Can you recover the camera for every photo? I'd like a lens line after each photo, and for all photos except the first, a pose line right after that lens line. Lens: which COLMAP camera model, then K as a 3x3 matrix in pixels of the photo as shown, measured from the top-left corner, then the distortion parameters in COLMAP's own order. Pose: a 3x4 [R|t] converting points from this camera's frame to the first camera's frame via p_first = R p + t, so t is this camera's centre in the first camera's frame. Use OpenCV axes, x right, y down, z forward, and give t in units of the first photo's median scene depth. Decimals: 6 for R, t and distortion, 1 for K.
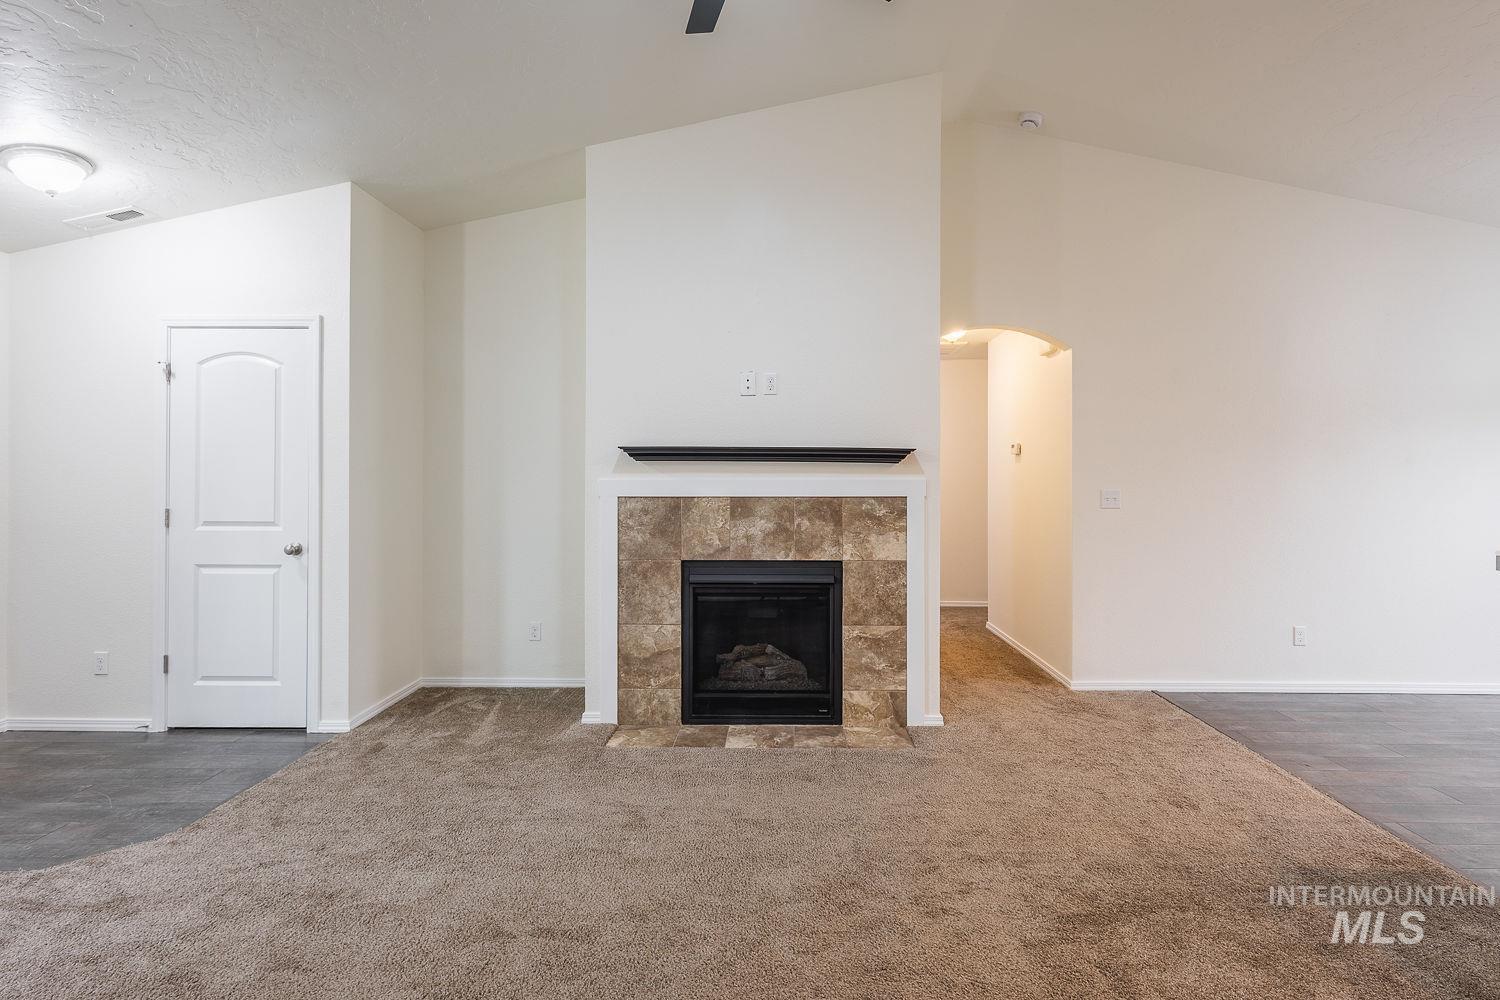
lens RADIAL K [[694.6, 0, 781.6], [0, 694.6, 471.6], [0, 0, 1]] dist [0.008684, -0.003812]
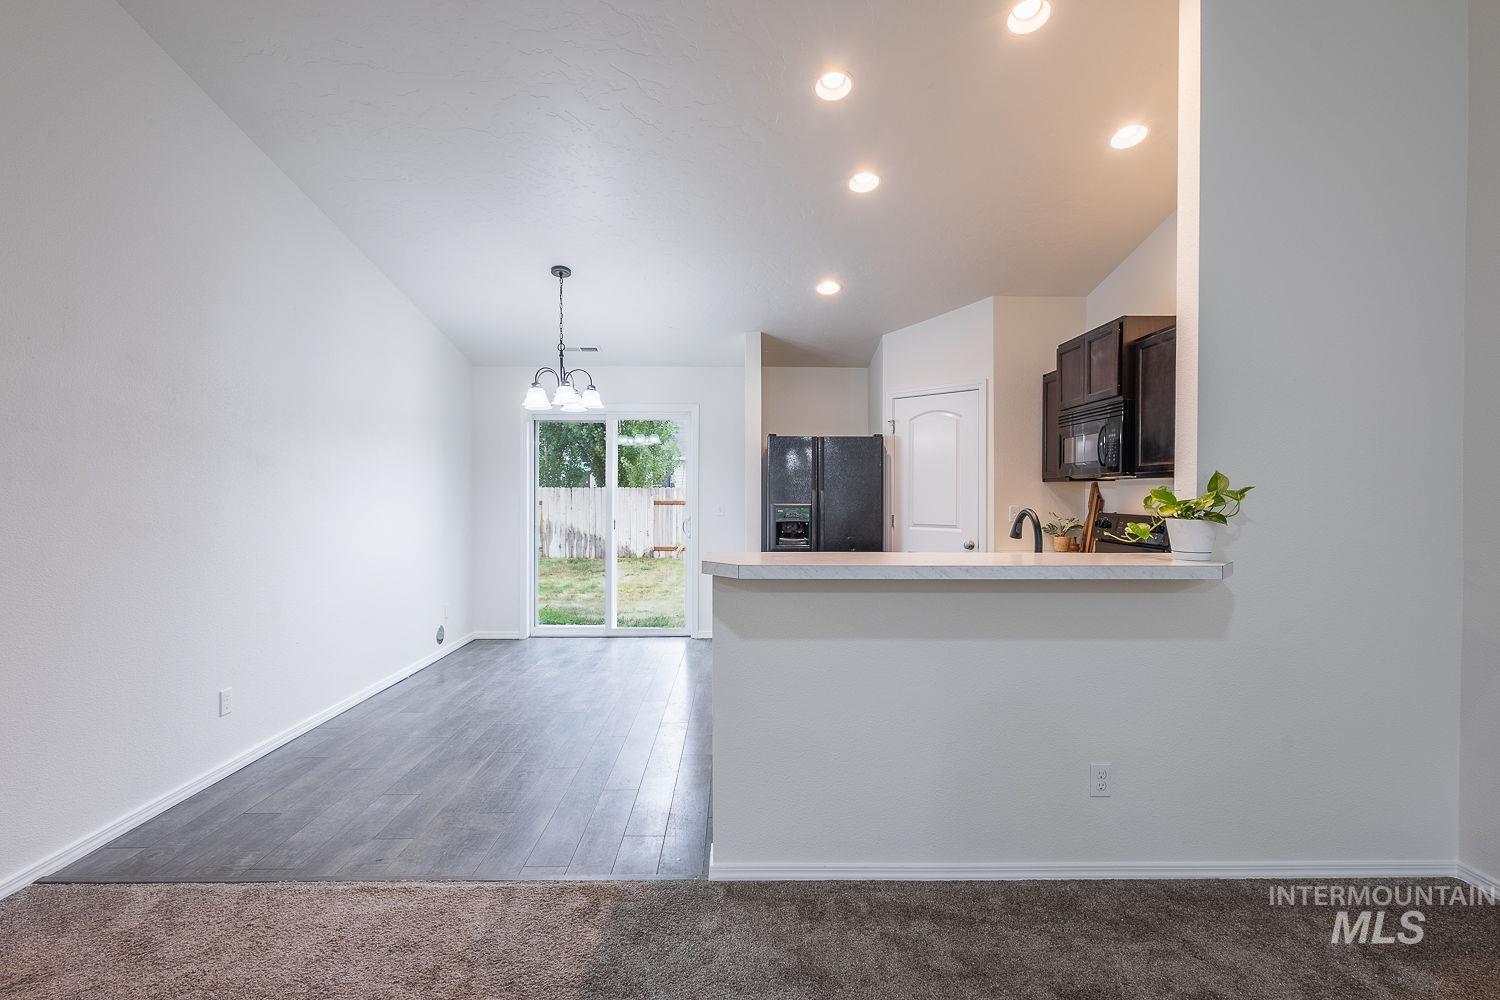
lens RADIAL K [[694.6, 0, 747.1], [0, 694.6, 496.4], [0, 0, 1]] dist [0.008684, -0.003812]
pose [[-0.021974, -0.008359, 0.999724, -0.034008], [-0.008798, 0.999928, 0.008168, 0.000138], [-0.999720, -0.008616, -0.022046, 0.520423]]
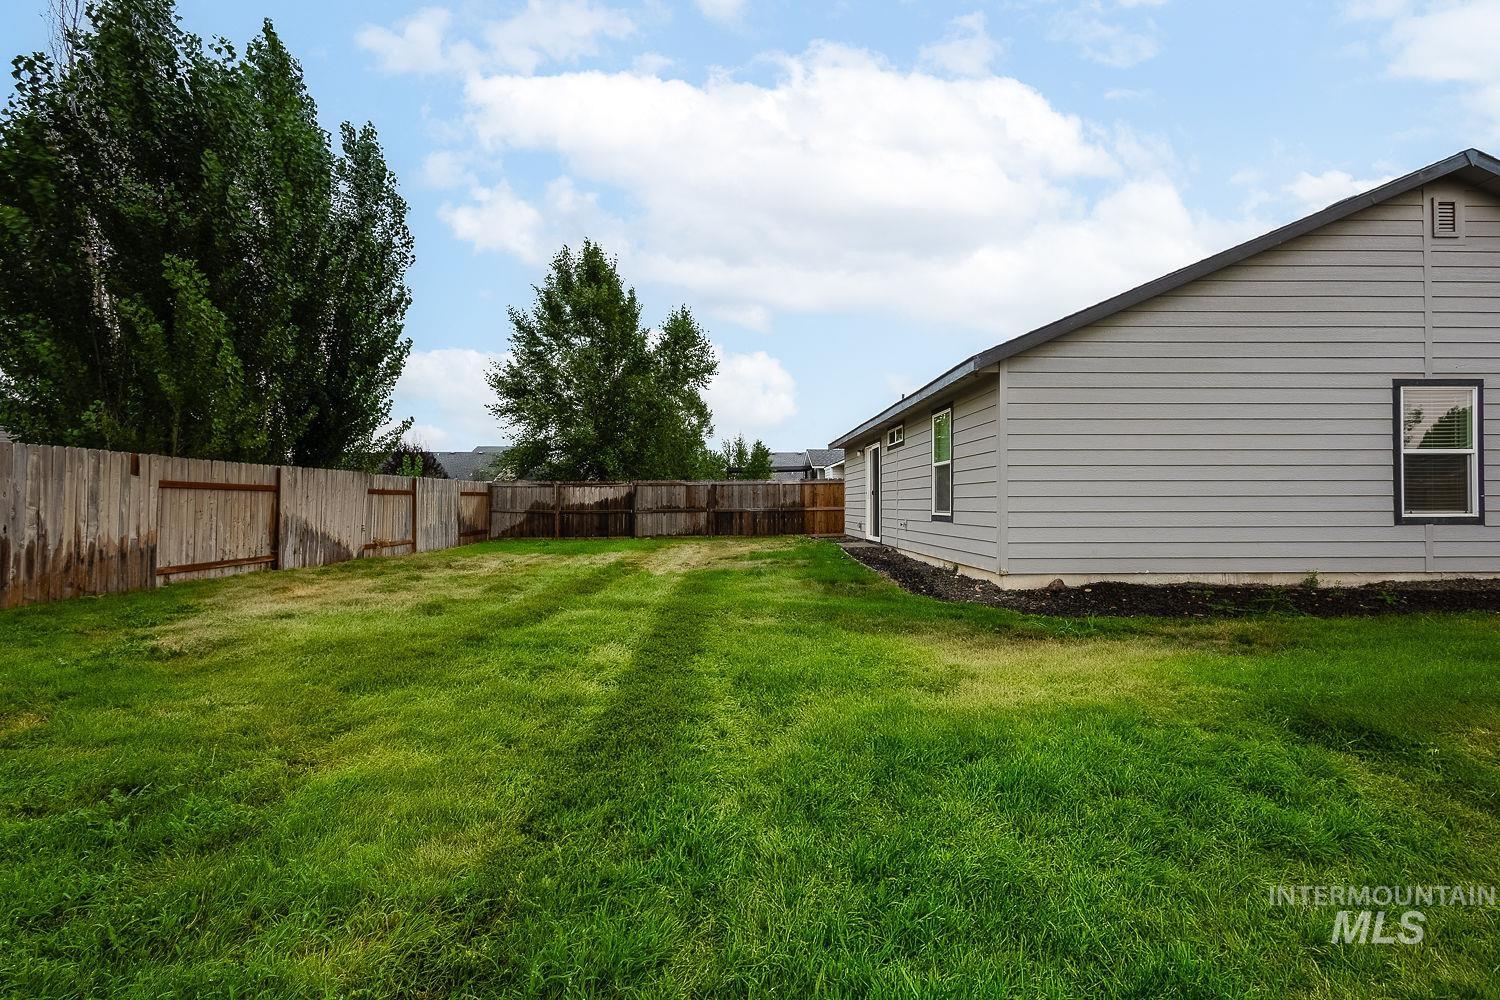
lens RADIAL K [[694.6, 0, 748.2], [0, 694.6, 502.5], [0, 0, 1]] dist [0.008684, -0.003812]
pose [[-0.999349, -0.002570, -0.035991, 2.569641], [-0.002156, 0.999931, -0.011540, 0.183059], [0.036018, -0.011455, -0.999285, 4.870021]]
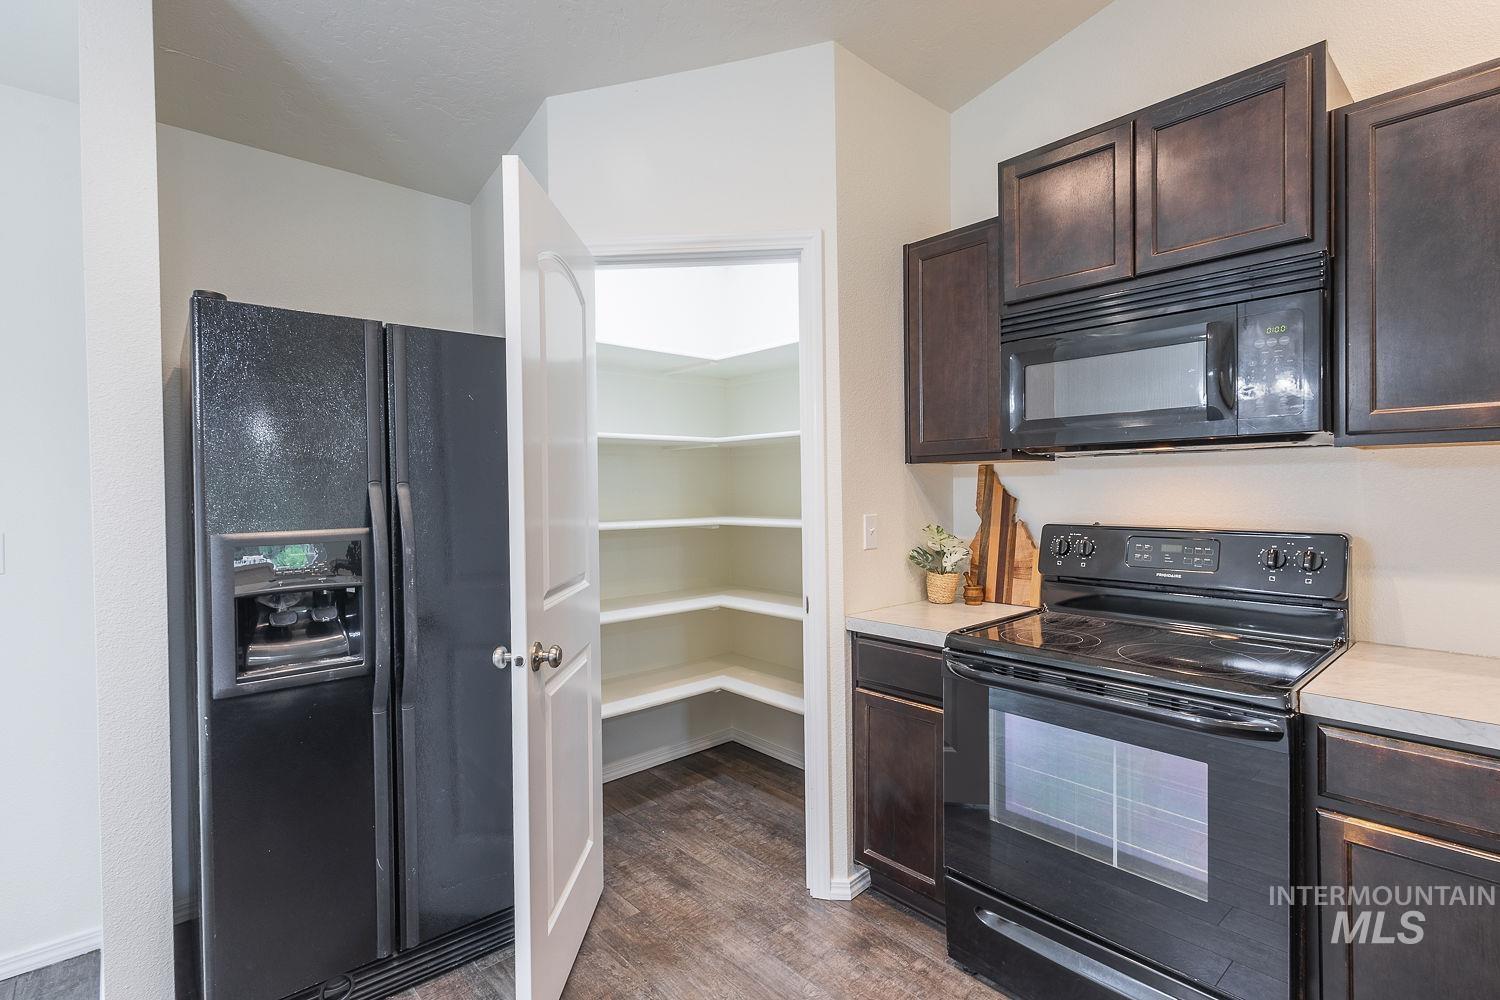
lens RADIAL K [[694.6, 0, 741.5], [0, 694.6, 493.3], [0, 0, 1]] dist [0.008684, -0.003812]
pose [[-0.670905, -0.000730, 0.741543, 0.916187], [0.005877, 0.999963, 0.006301, 0.001285], [-0.741520, 0.008586, -0.670875, 0.481324]]
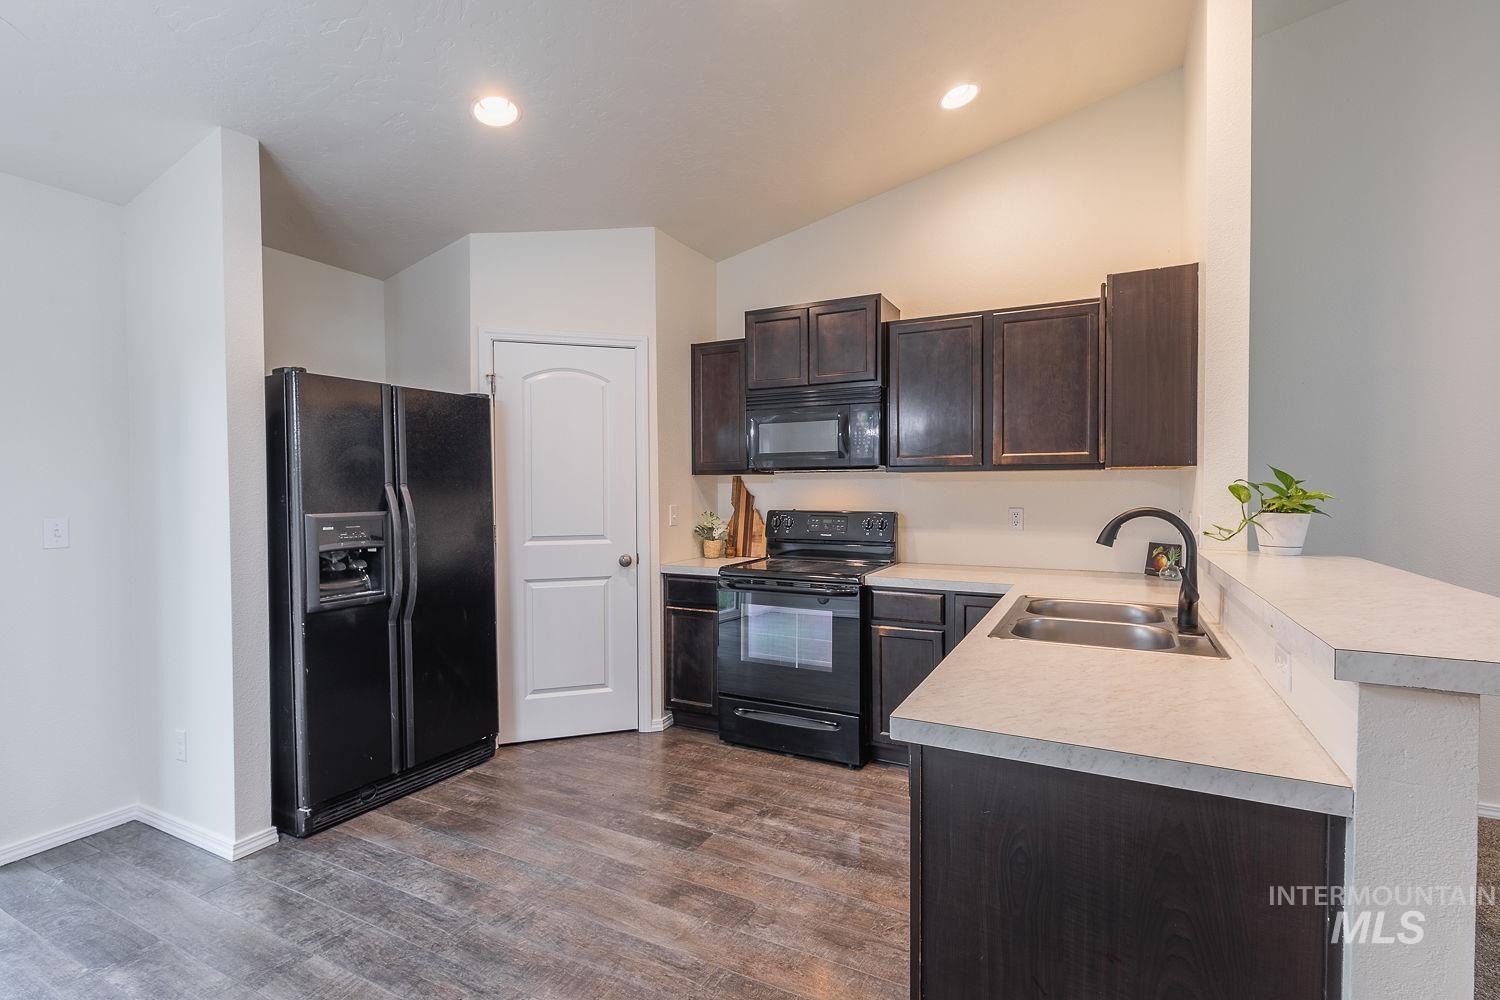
lens RADIAL K [[694.6, 0, 748.1], [0, 694.6, 496.4], [0, 0, 1]] dist [0.008684, -0.003812]
pose [[-0.894566, -0.003727, 0.446921, 0.729143], [0.000028, 0.999965, 0.008395, 0.002960], [-0.446936, 0.007522, -0.894534, 0.869603]]
